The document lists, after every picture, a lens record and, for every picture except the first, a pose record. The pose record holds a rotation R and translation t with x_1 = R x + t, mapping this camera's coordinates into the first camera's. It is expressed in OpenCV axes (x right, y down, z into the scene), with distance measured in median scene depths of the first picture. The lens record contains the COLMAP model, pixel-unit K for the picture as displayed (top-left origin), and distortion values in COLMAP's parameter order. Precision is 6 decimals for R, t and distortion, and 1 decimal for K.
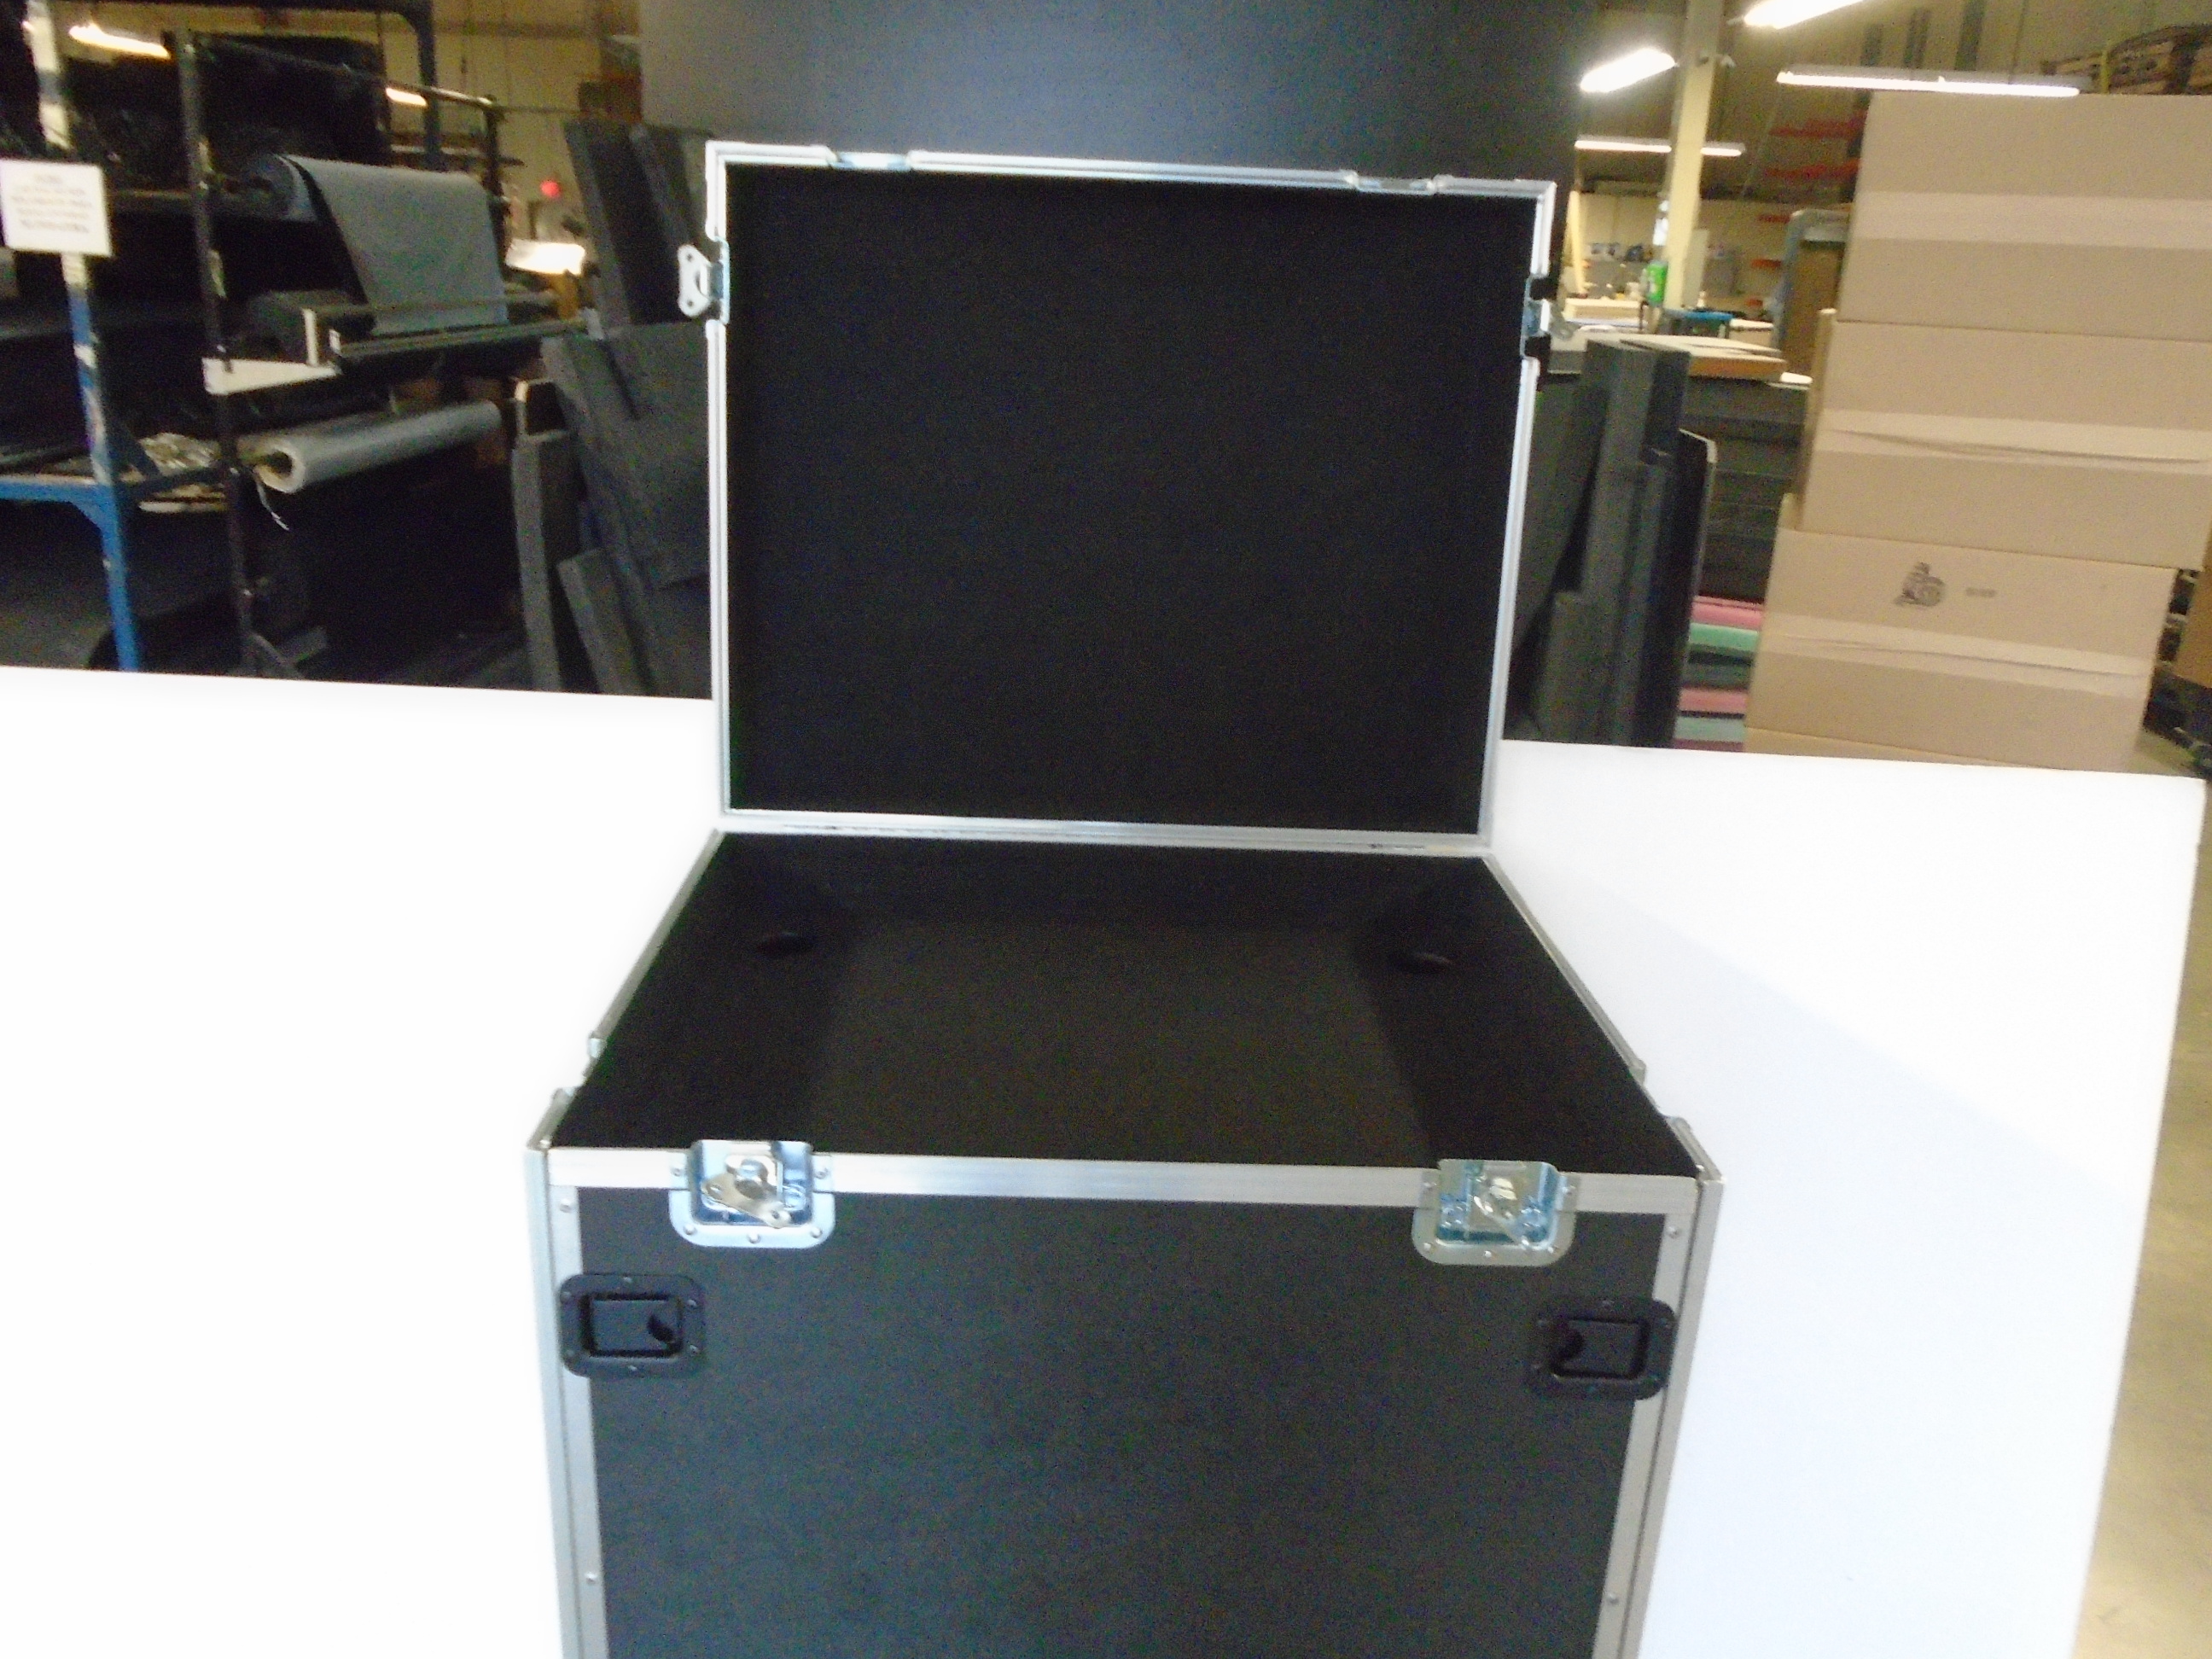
lens RADIAL K [[1699.0, 0, 1113.1], [0, 1699.0, 820.7], [0, 0, 1]] dist [-0.012416, -0.000829]
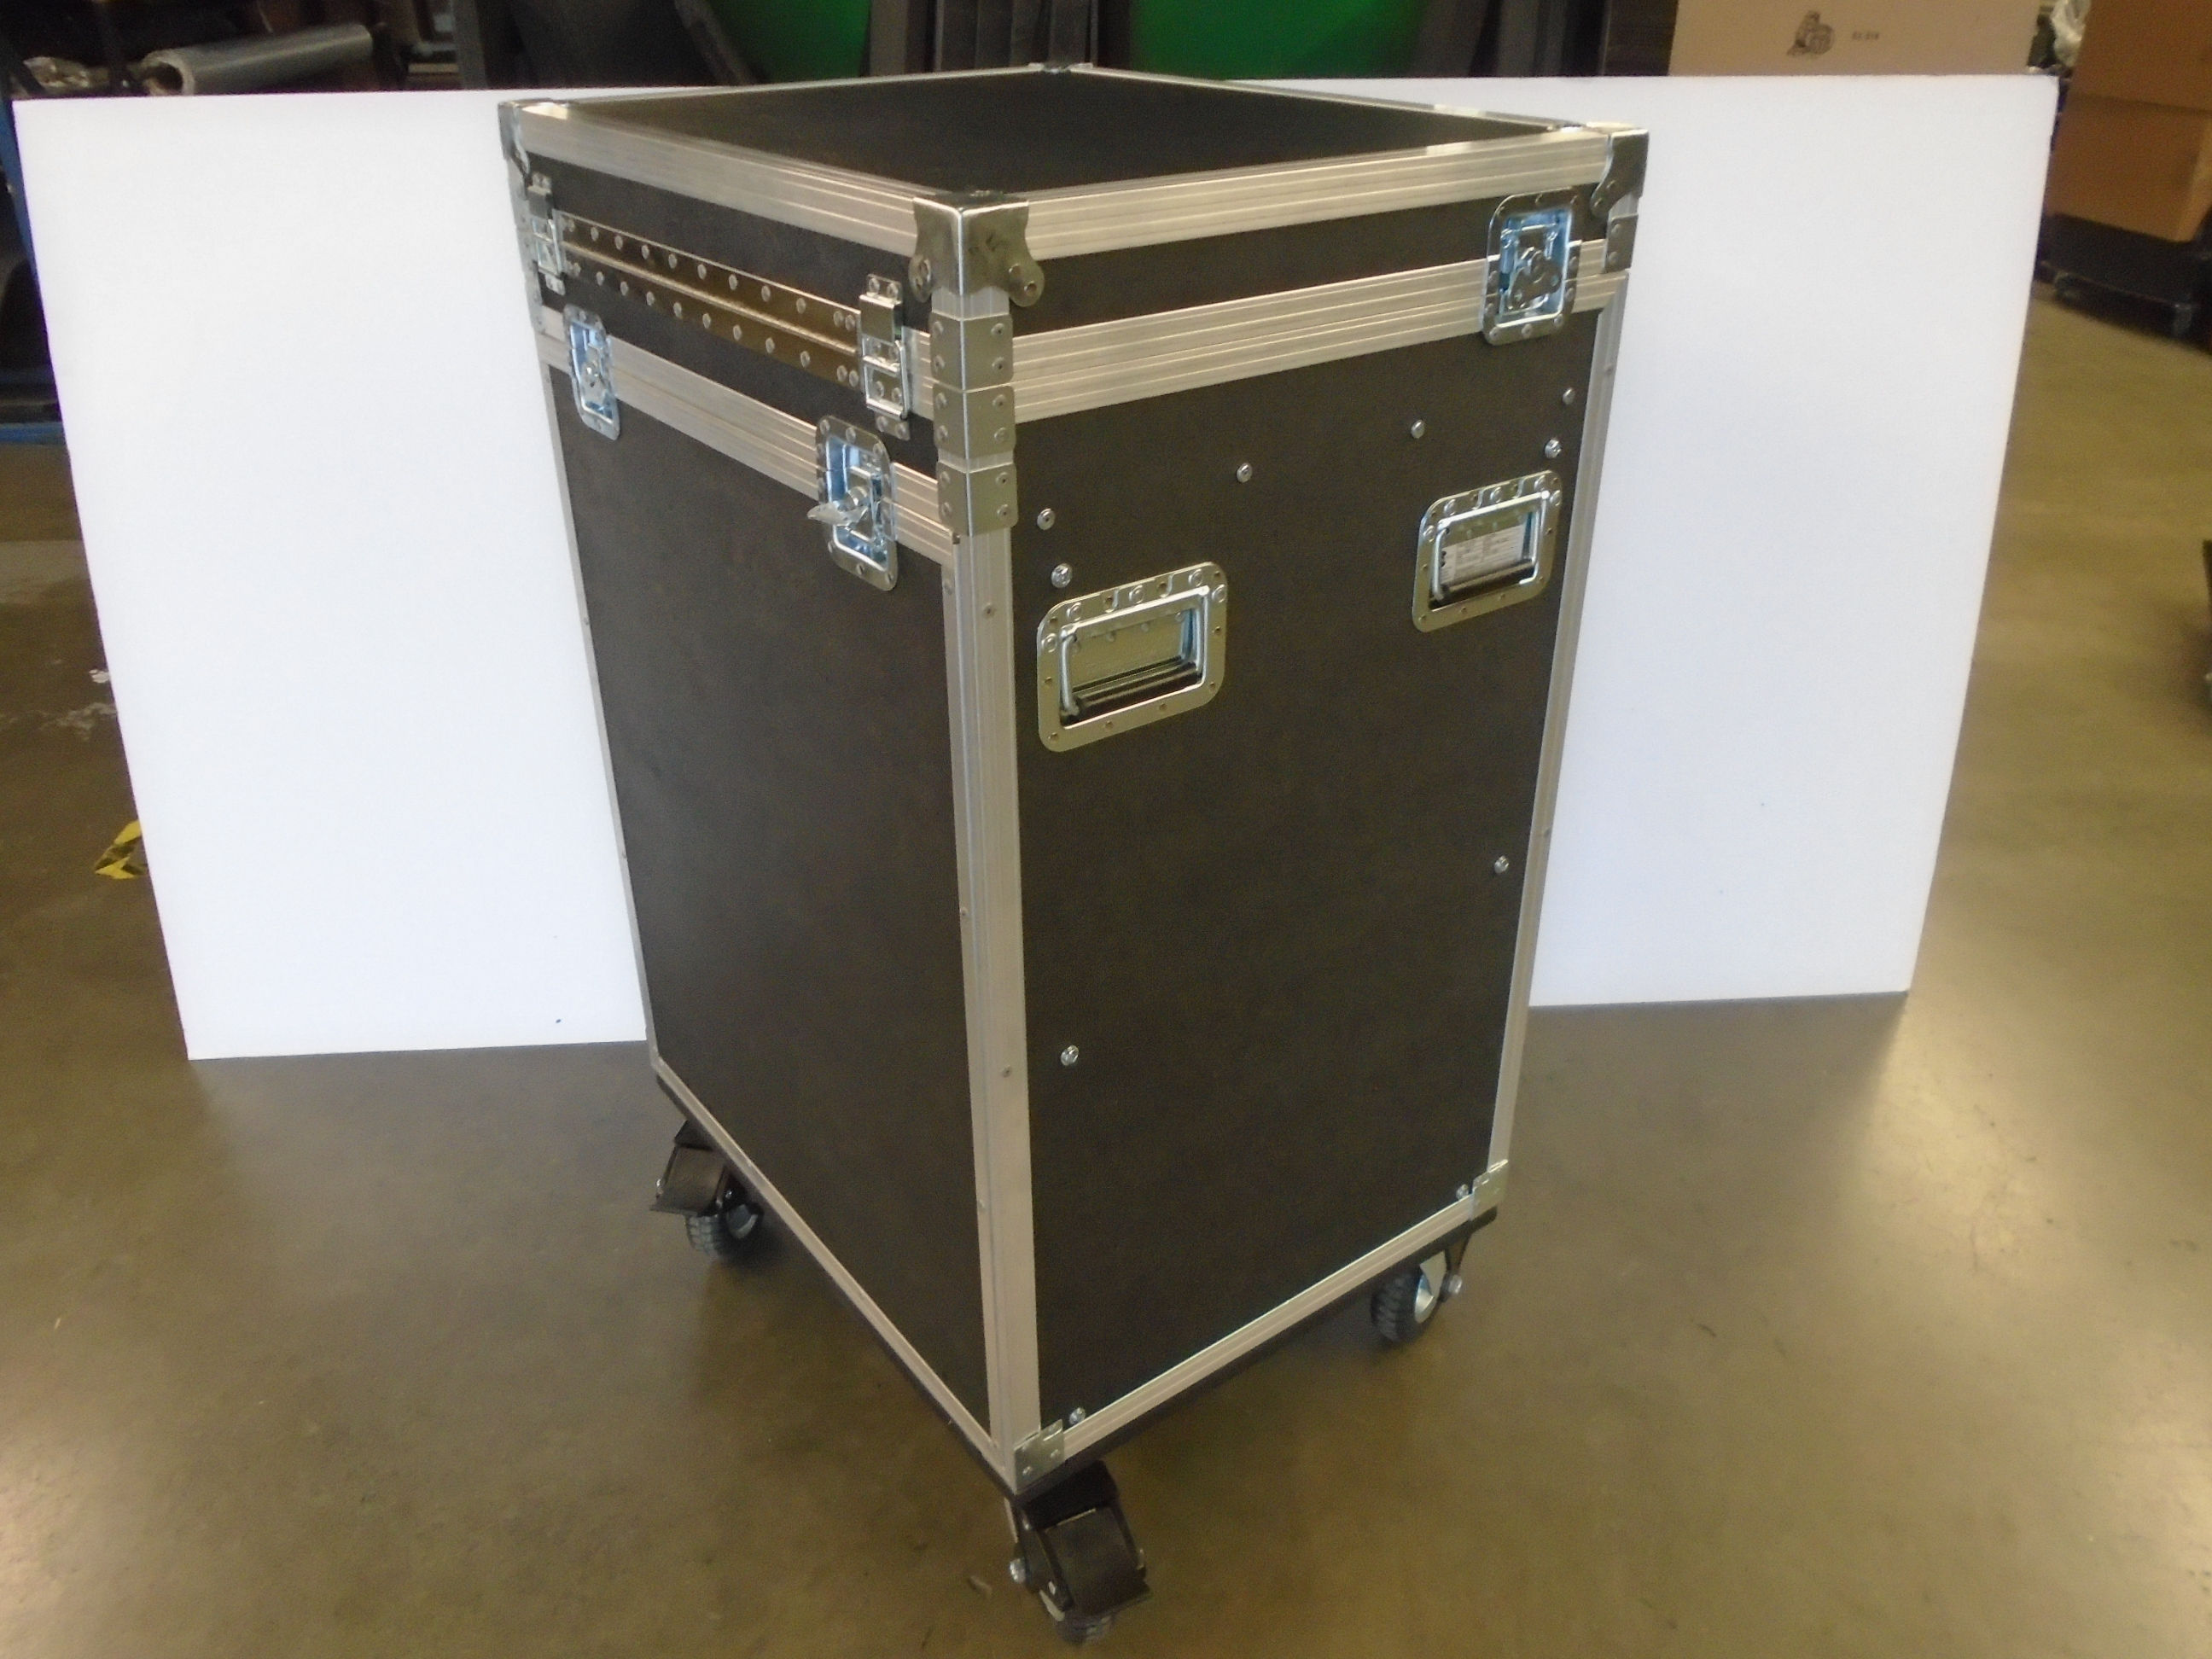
lens RADIAL K [[1699.0, 0, 1107.7], [0, 1699.0, 819.9], [0, 0, 1]] dist [-0.012416, -0.000829]
pose [[0.995569, -0.078817, 0.051288, -0.113363], [0.068915, 0.982626, 0.172326, 0.248050], [-0.063979, -0.168028, 0.983704, -0.202050]]
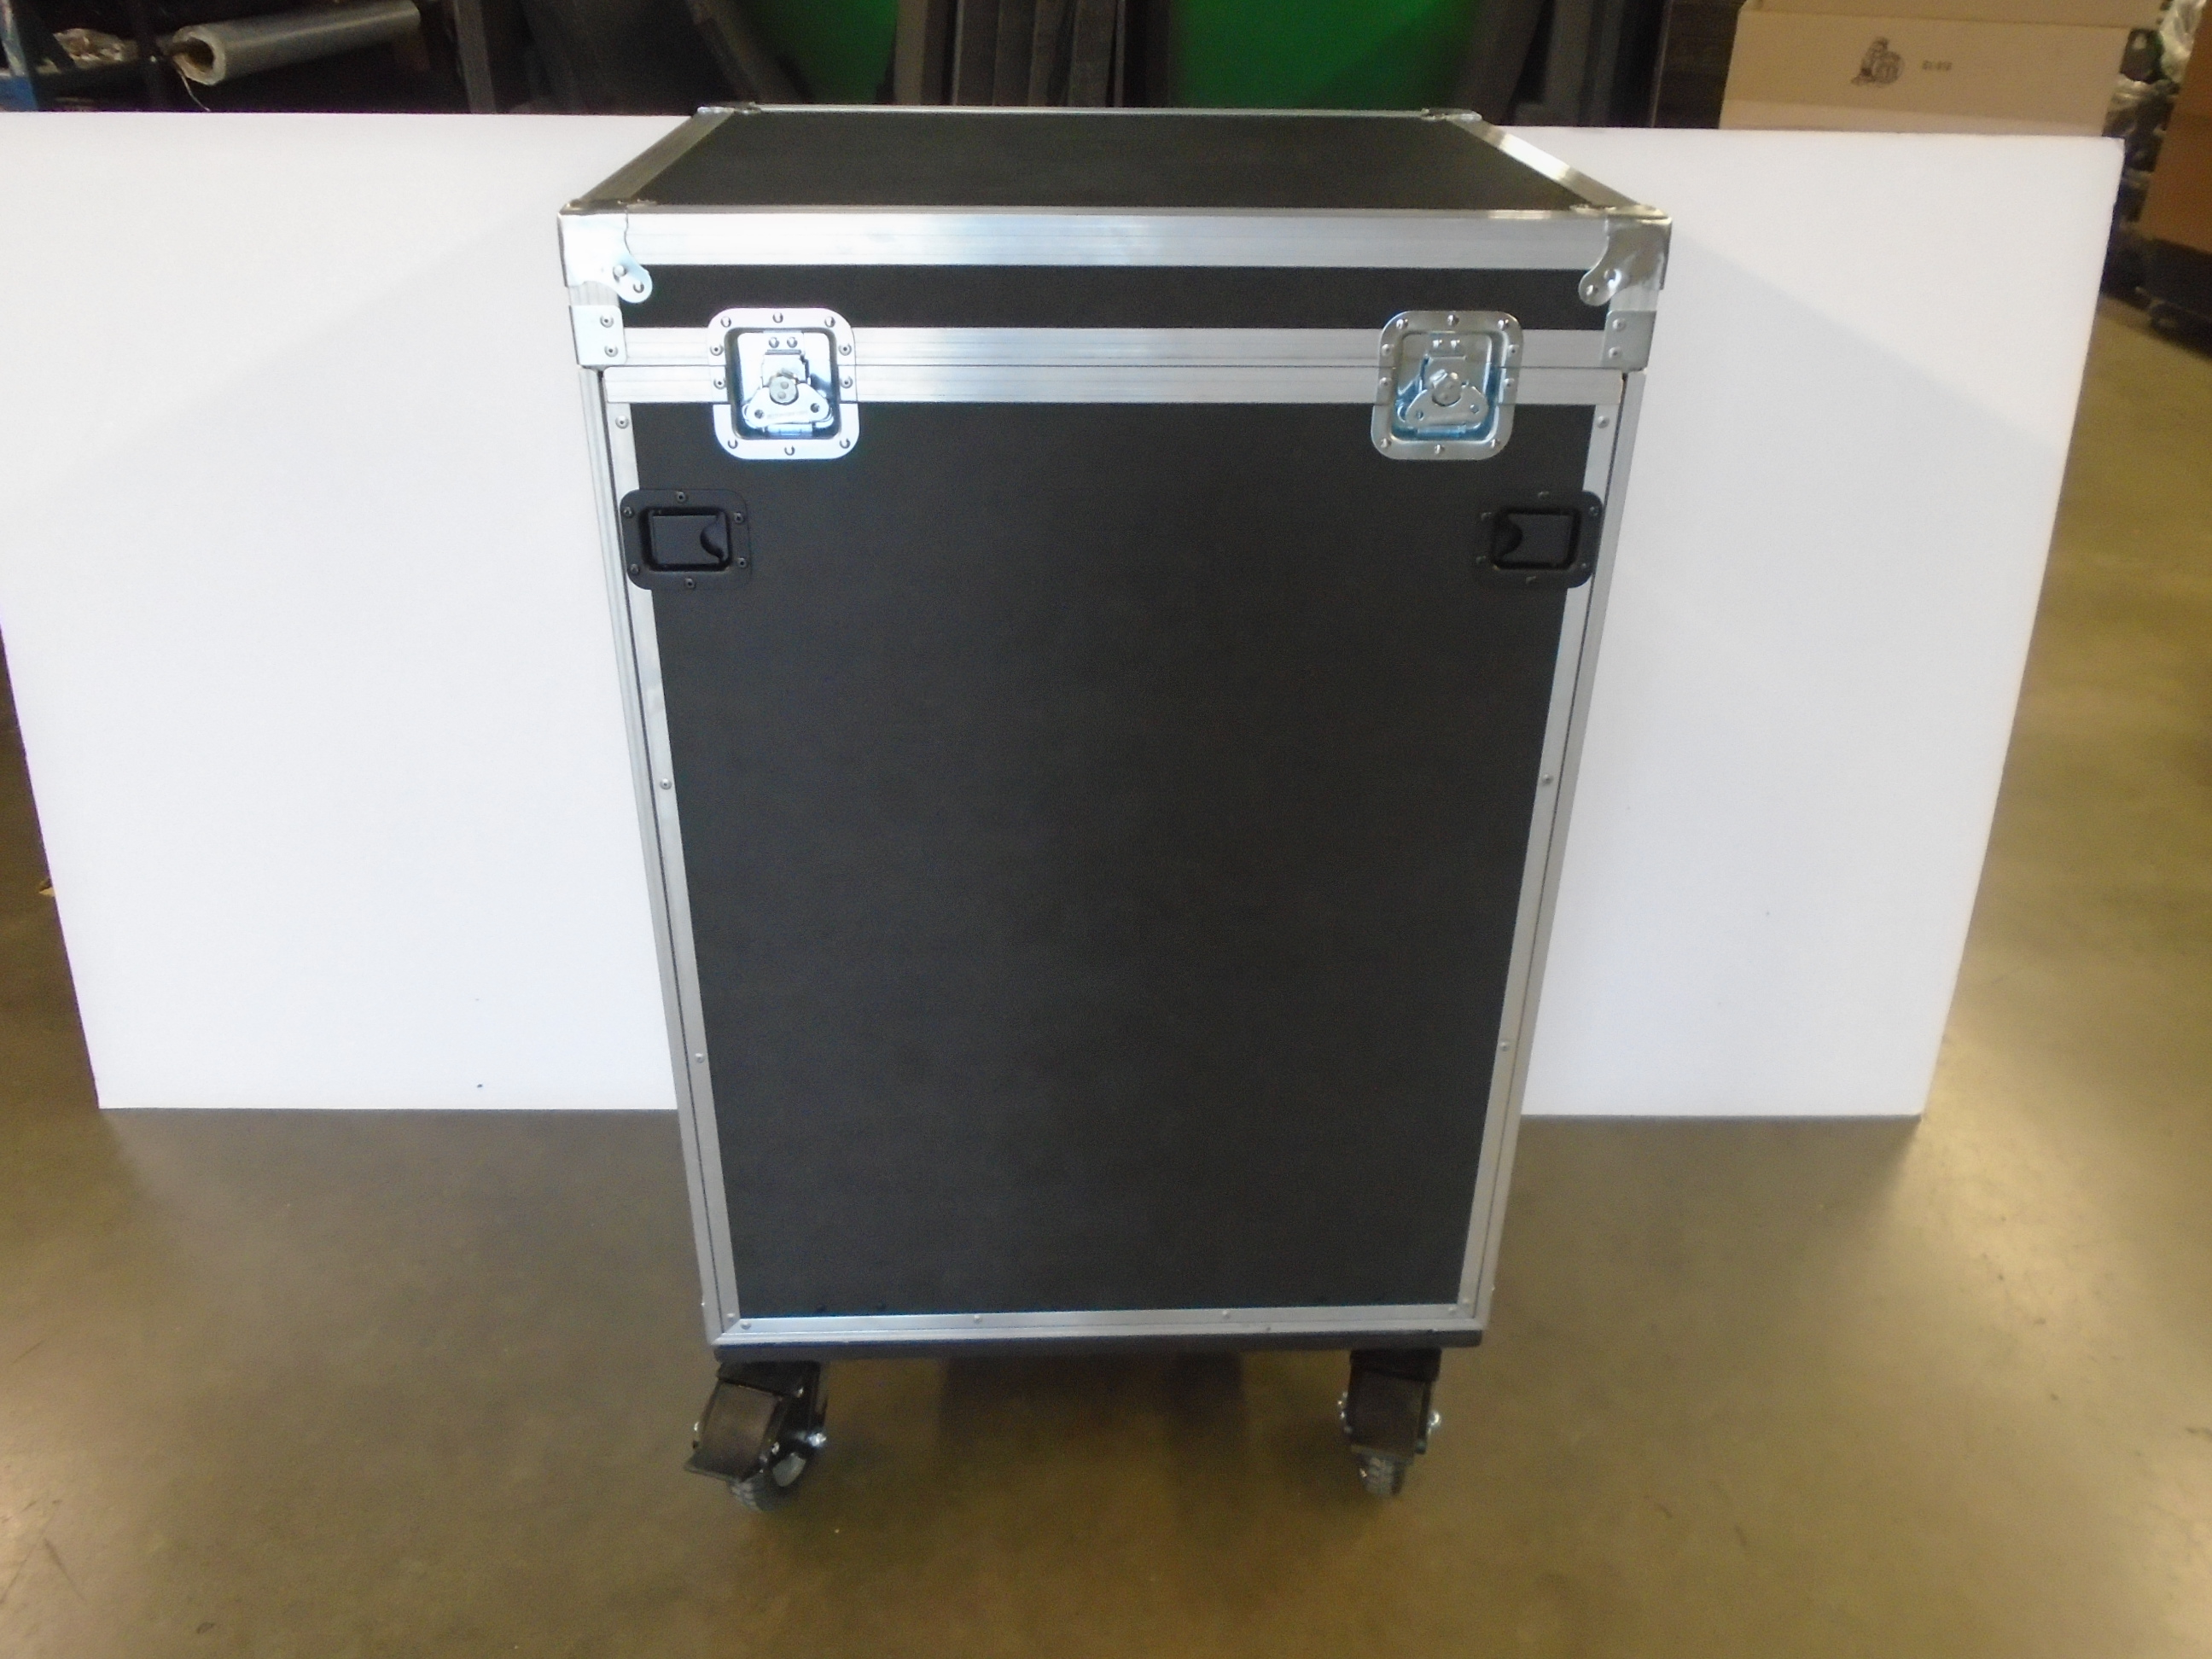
lens RADIAL K [[1699.0, 0, 1119.1], [0, 1699.0, 820.8], [0, 0, 1]] dist [-0.012416, -0.000829]
pose [[0.999033, -0.040691, 0.016658, -0.014057], [0.036940, 0.982249, 0.183906, 0.187060], [-0.023846, -0.183113, 0.982803, -0.103797]]
